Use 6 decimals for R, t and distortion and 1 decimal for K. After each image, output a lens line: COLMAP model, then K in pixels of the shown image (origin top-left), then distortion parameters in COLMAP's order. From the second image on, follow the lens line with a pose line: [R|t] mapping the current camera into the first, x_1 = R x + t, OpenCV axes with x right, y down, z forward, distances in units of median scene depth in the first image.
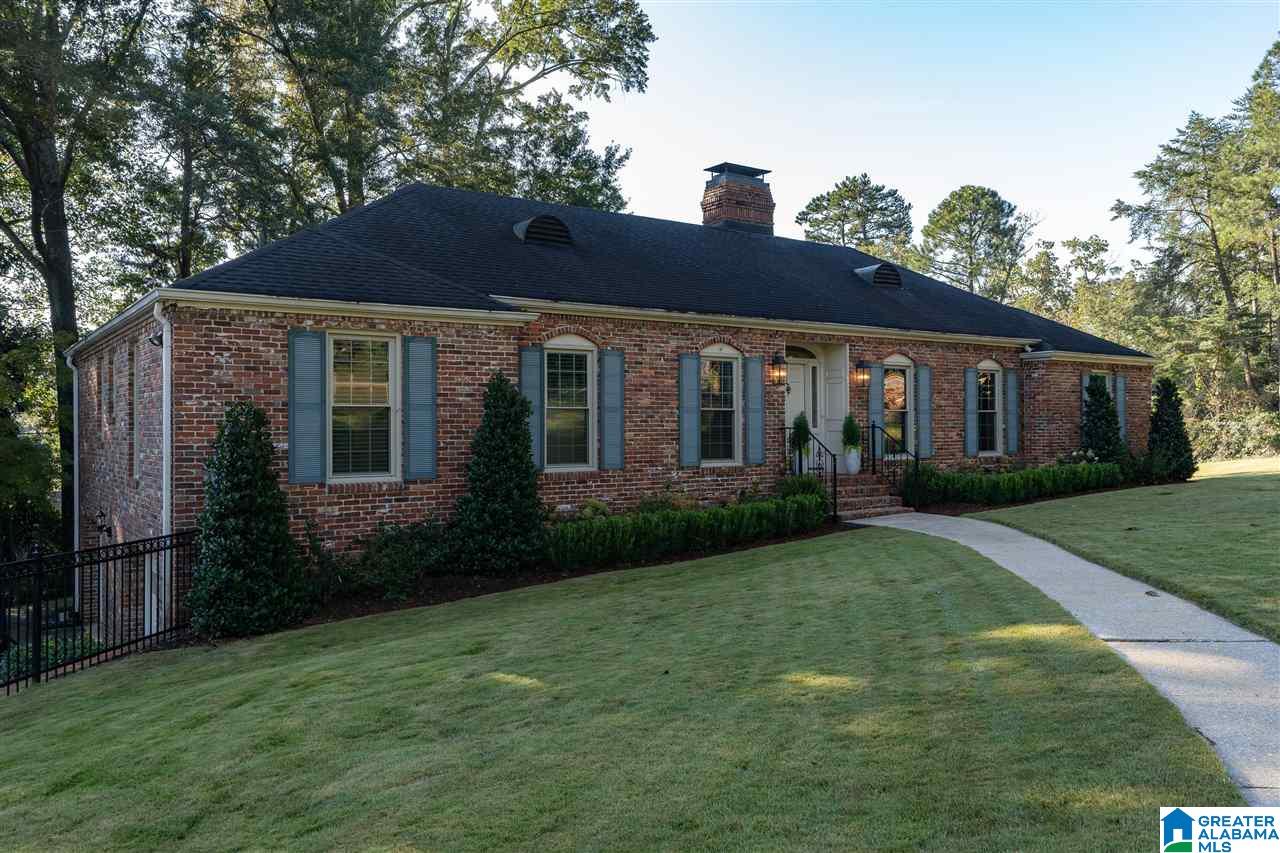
lens RADIAL K [[979.5, 0, 640.0], [0, 979.5, 426.5], [0, 0, 1]] dist [-0.000026, 0.000210]
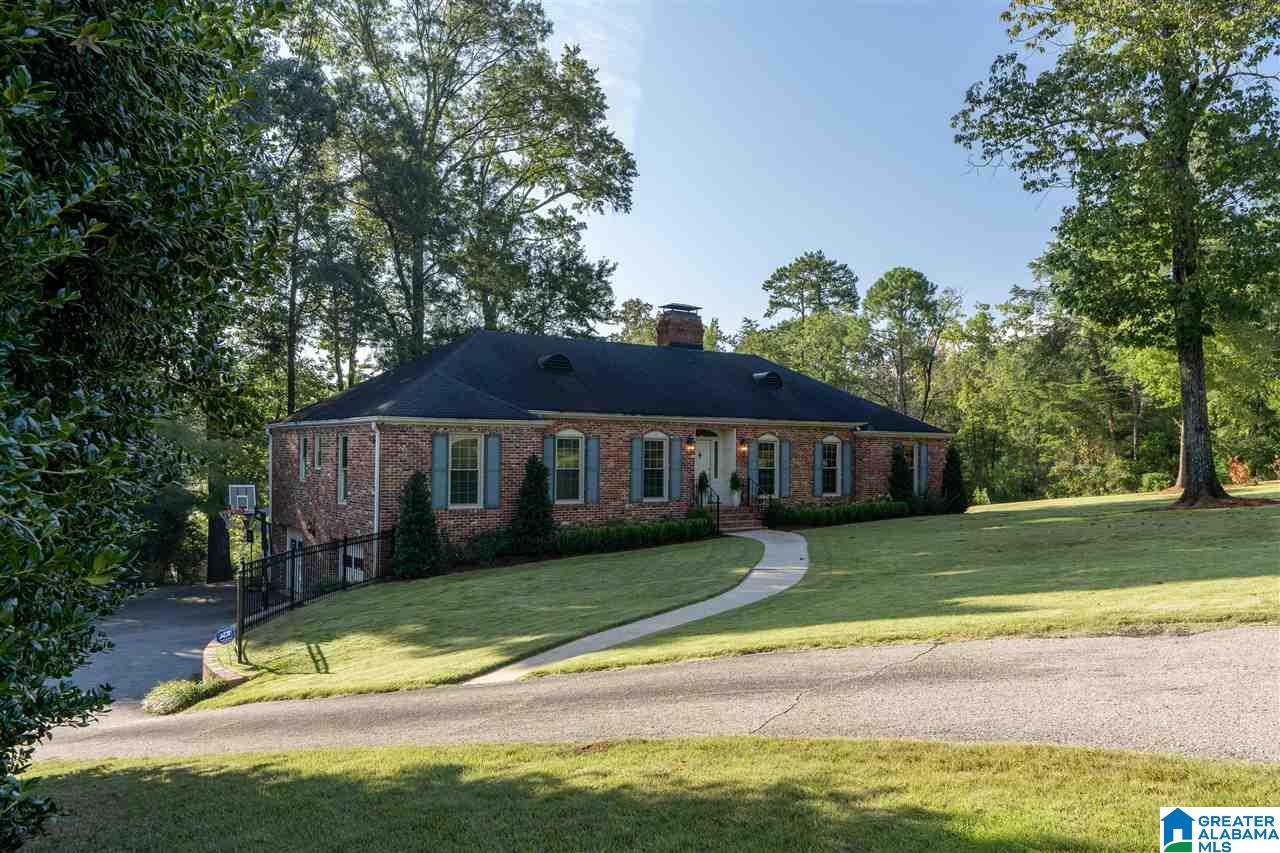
lens RADIAL K [[928.1, 0, 640.0], [0, 928.1, 426.5], [0, 0, 1]] dist [-0.000153, -0.000190]
pose [[0.999880, 0.014654, 0.005078, 0.031395], [-0.014498, 0.999456, -0.029625, -0.029961], [-0.005509, 0.029547, 0.999548, -0.454643]]
